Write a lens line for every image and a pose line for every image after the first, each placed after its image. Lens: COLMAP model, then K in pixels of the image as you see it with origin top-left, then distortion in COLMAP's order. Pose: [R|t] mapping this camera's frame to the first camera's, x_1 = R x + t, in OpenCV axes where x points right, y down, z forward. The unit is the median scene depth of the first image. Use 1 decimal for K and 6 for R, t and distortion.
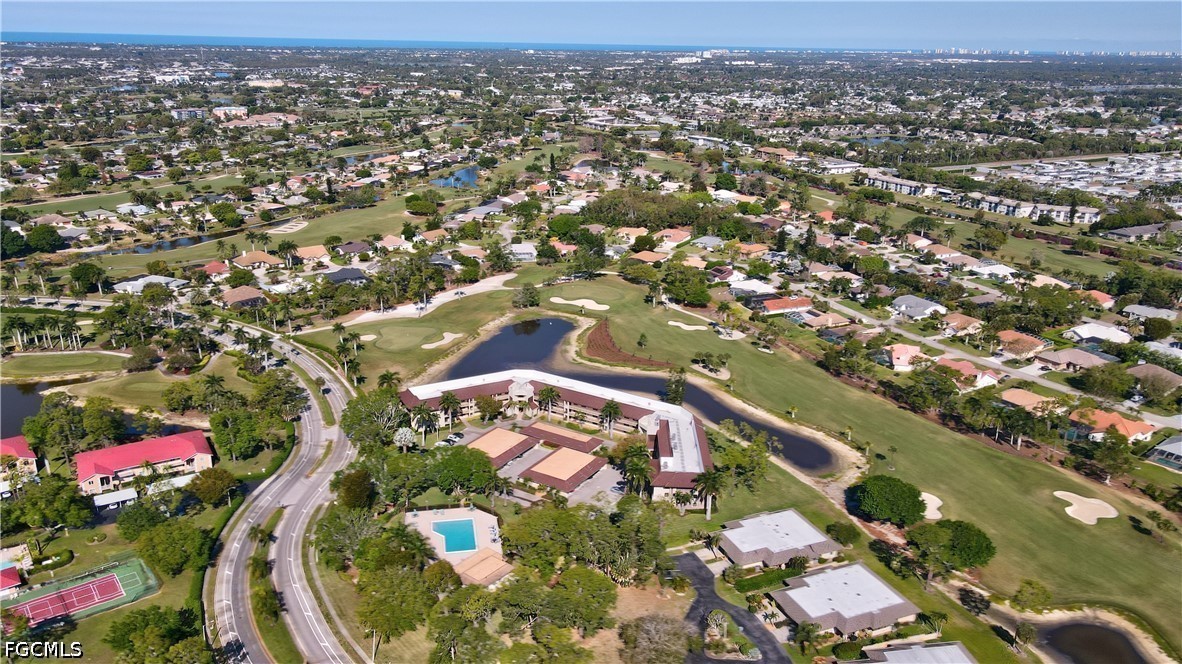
lens RADIAL K [[851.3, 0, 595.2], [0, 851.3, 331.4], [0, 0, 1]] dist [-0.006953, 0.038716]
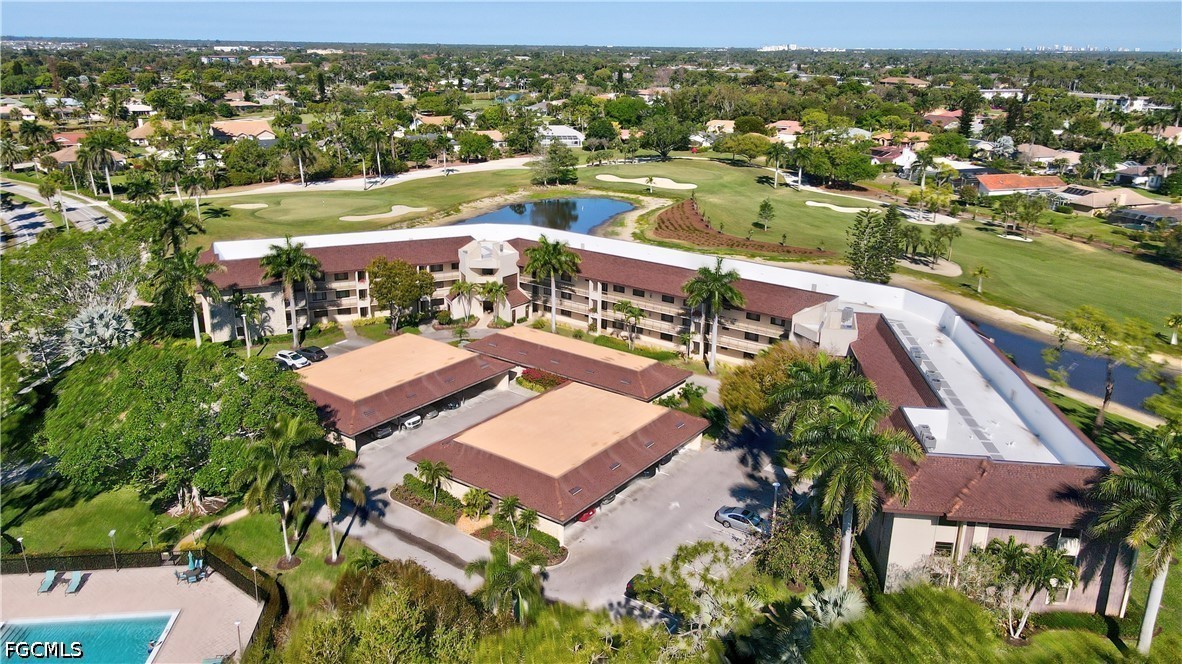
lens RADIAL K [[851.3, 0, 595.2], [0, 851.3, 331.4], [0, 0, 1]] dist [-0.006953, 0.038716]
pose [[0.995938, 0.022872, -0.087086, 0.000877], [-0.023436, 0.999710, -0.005453, 0.108415], [0.086936, 0.007472, 0.996186, 0.612045]]
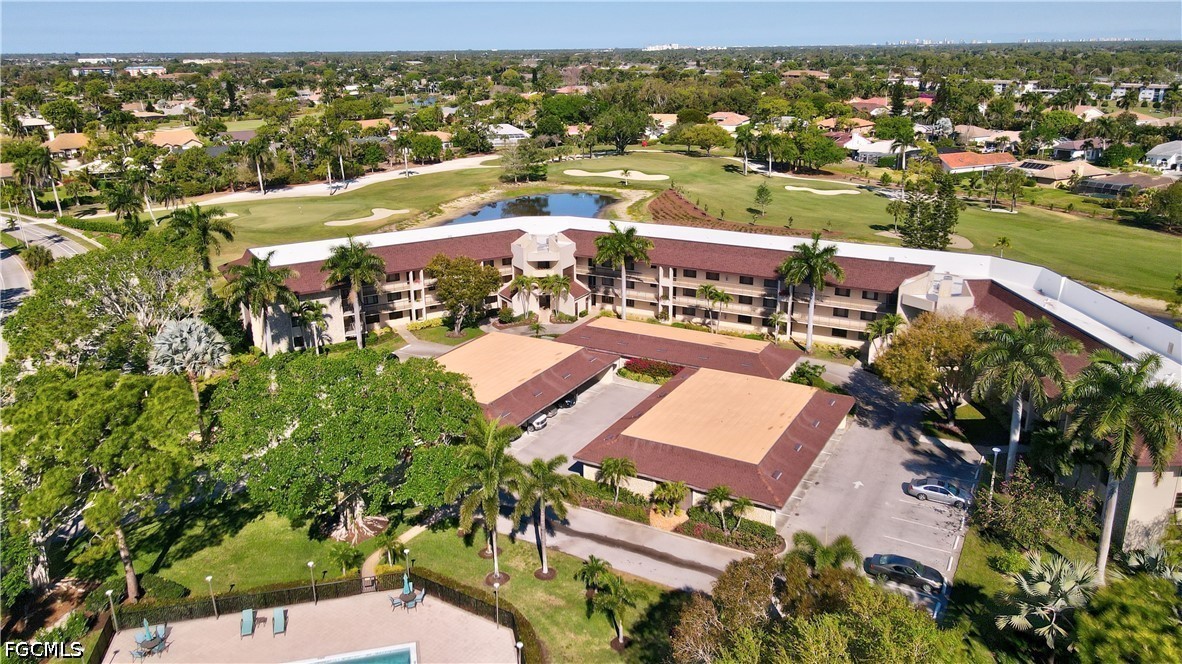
lens RADIAL K [[851.3, 0, 595.2], [0, 851.3, 331.4], [0, 0, 1]] dist [-0.006953, 0.038716]
pose [[0.998732, -0.040803, 0.029493, -0.078989], [0.041052, 0.999126, -0.007859, 0.113449], [-0.029146, 0.009060, 0.999534, 0.624104]]
